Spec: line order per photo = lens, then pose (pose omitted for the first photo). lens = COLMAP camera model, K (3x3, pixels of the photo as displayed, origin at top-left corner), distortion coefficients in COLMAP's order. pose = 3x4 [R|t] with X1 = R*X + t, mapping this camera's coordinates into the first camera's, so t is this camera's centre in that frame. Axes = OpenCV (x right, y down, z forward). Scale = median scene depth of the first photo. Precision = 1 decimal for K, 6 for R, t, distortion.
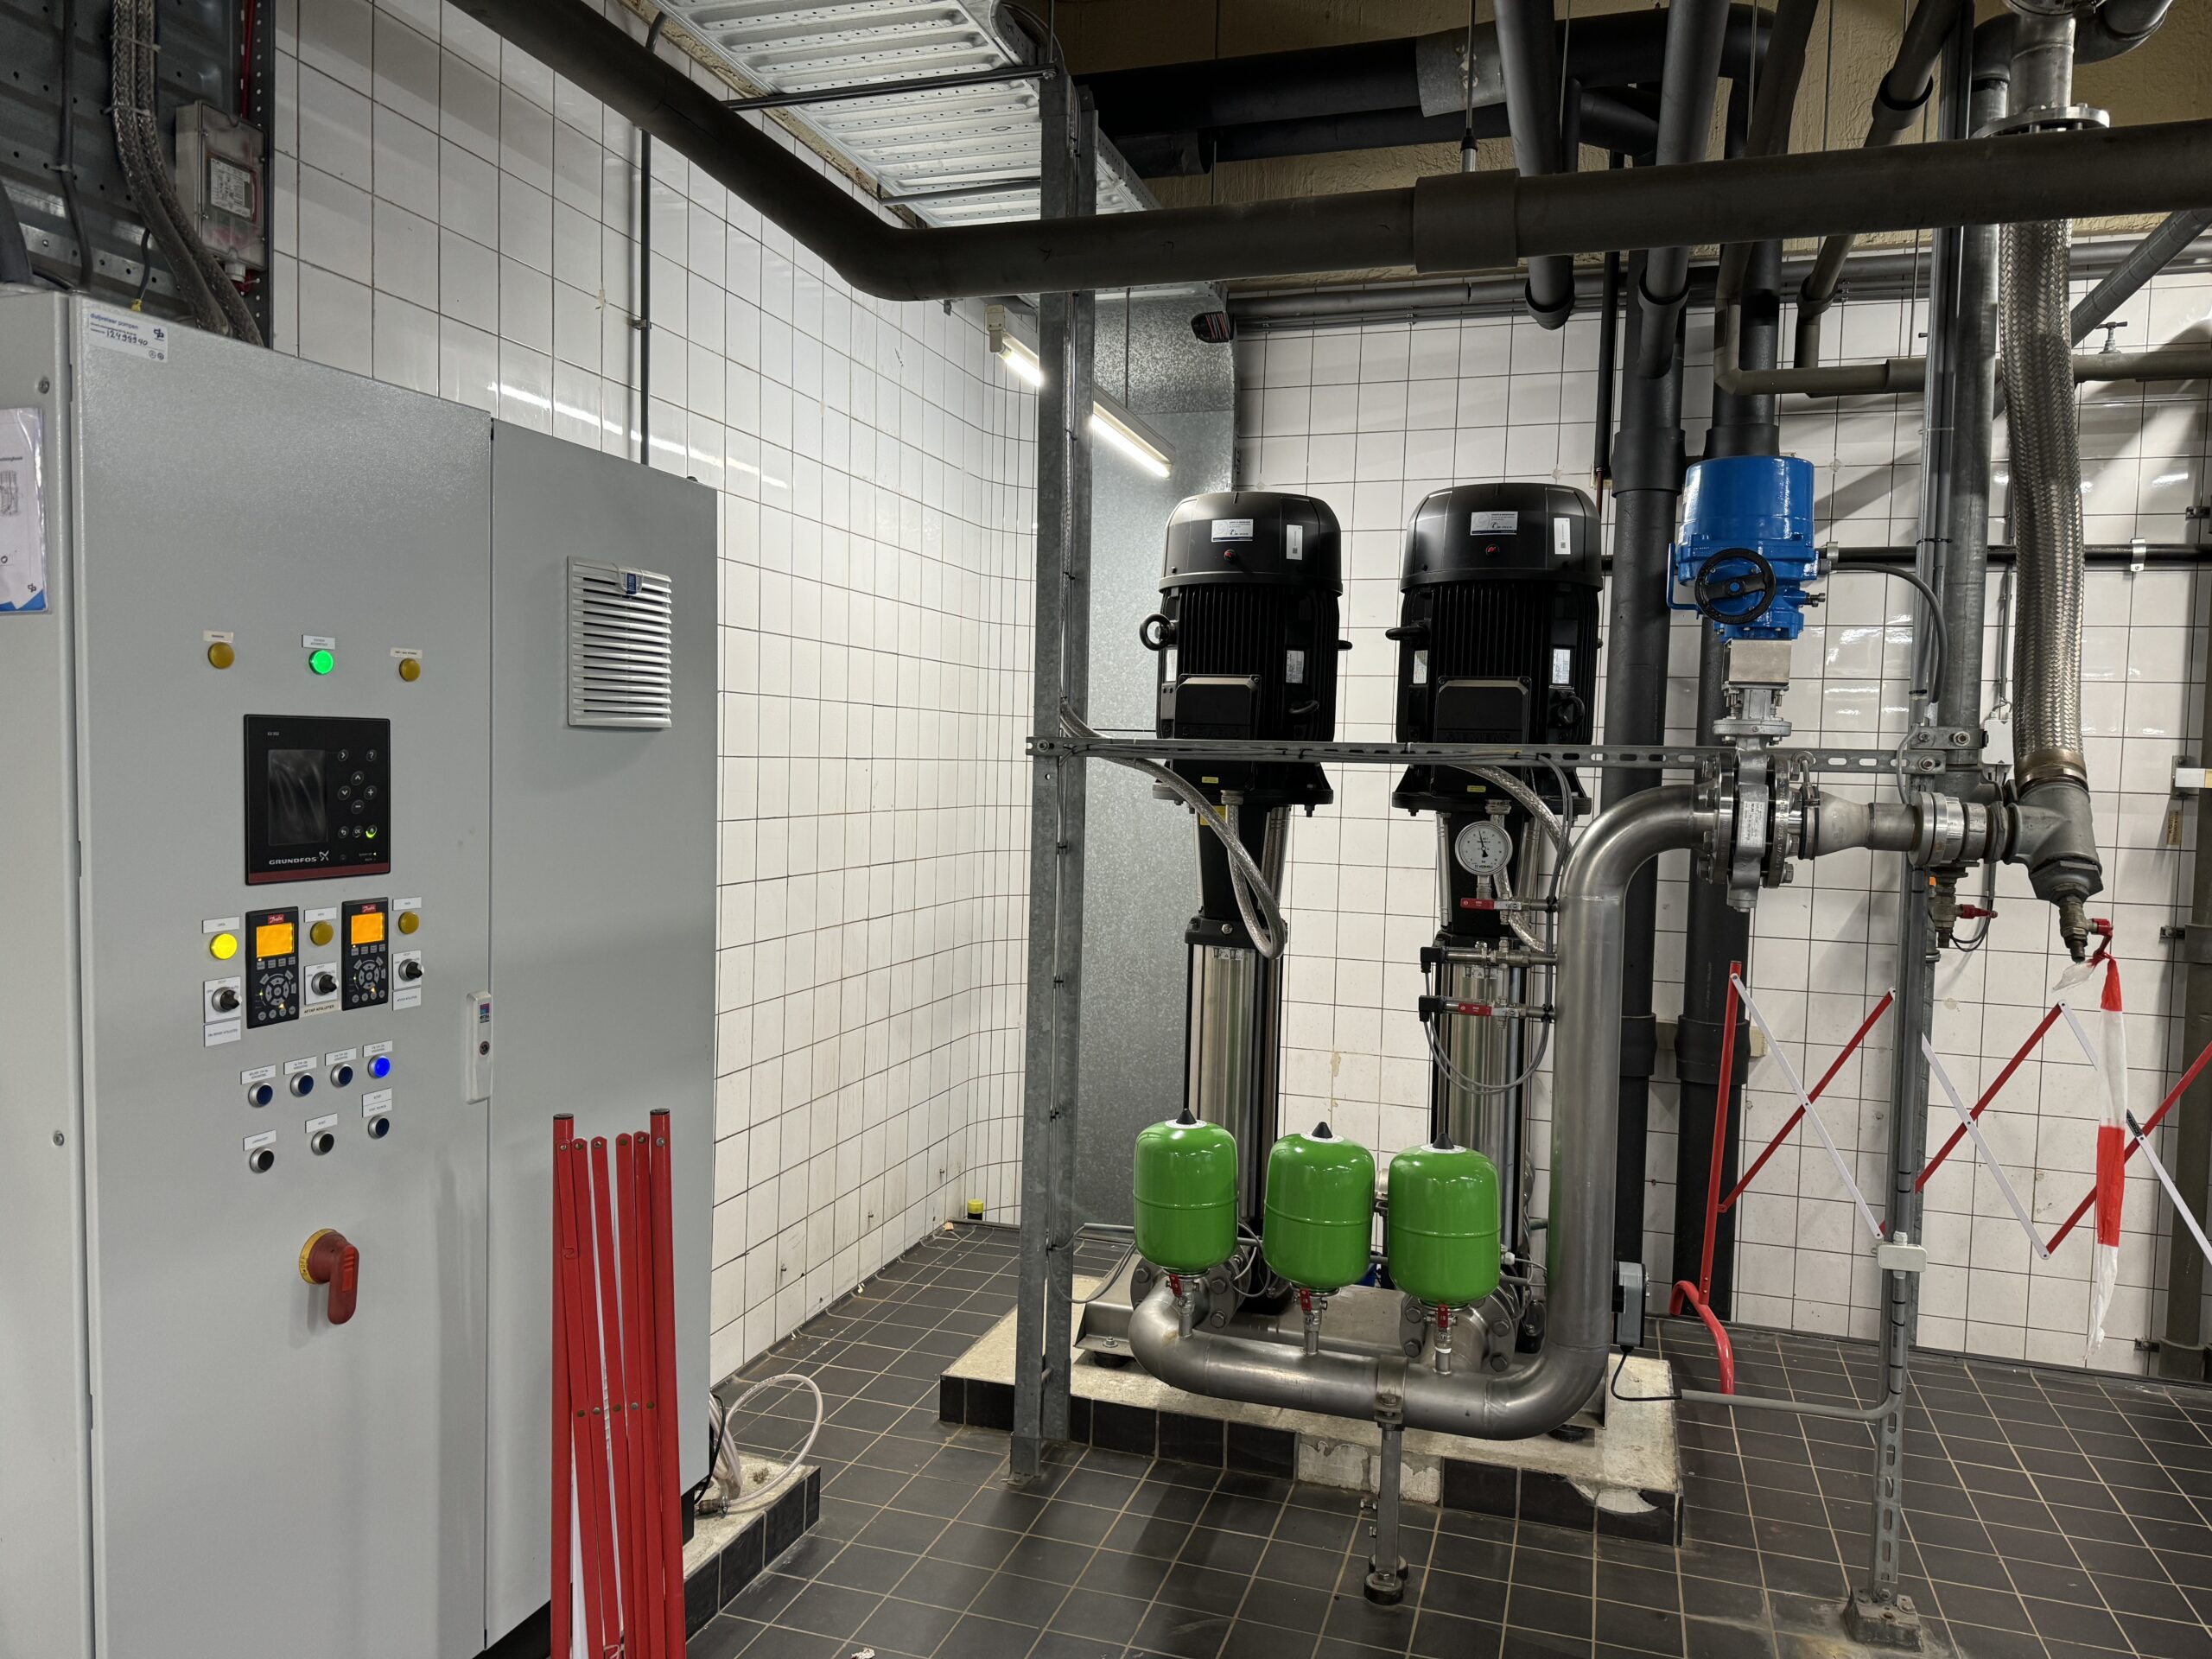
lens RADIAL K [[1567.2, 0, 1106.0], [0, 1567.2, 829.5], [0, 0, 1]] dist [0.083115, -0.079965]
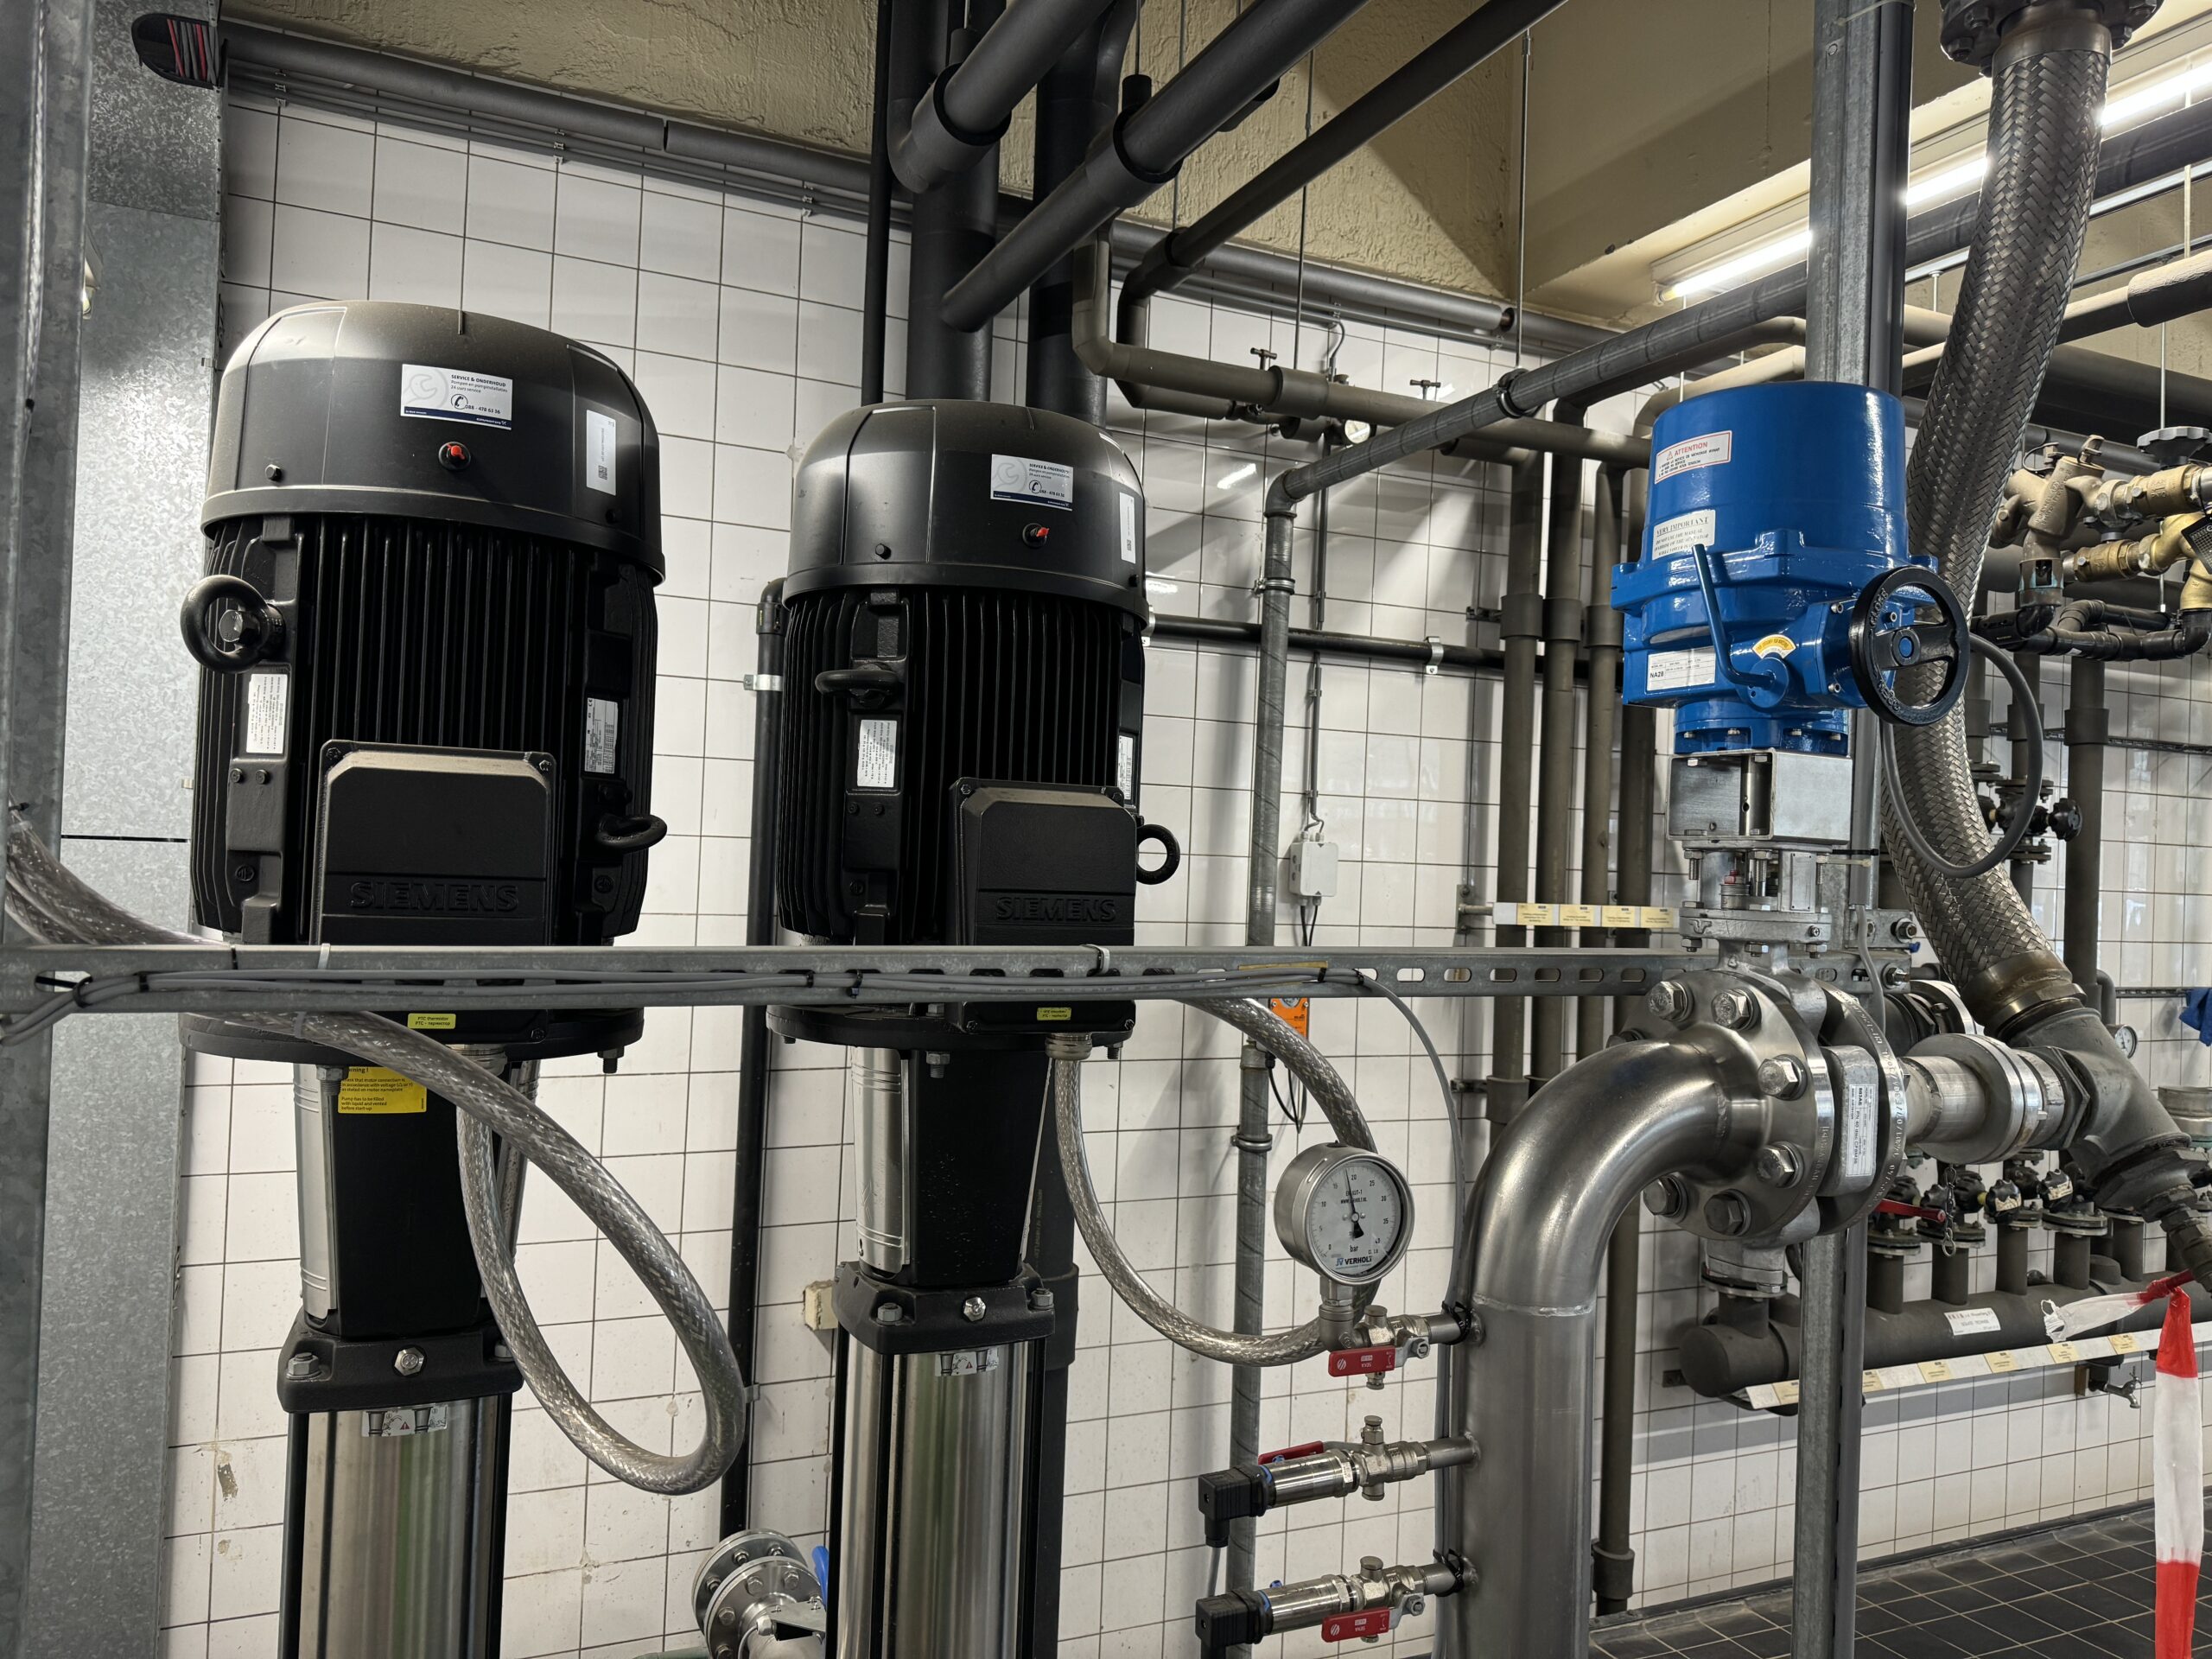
lens RADIAL K [[1567.2, 0, 1106.0], [0, 1567.2, 829.5], [0, 0, 1]] dist [0.083115, -0.079965]
pose [[0.748052, 0.011801, 0.663535, -0.055359], [0.015102, 0.999280, -0.034797, -0.050007], [-0.663468, 0.036051, 0.747335, 0.482750]]
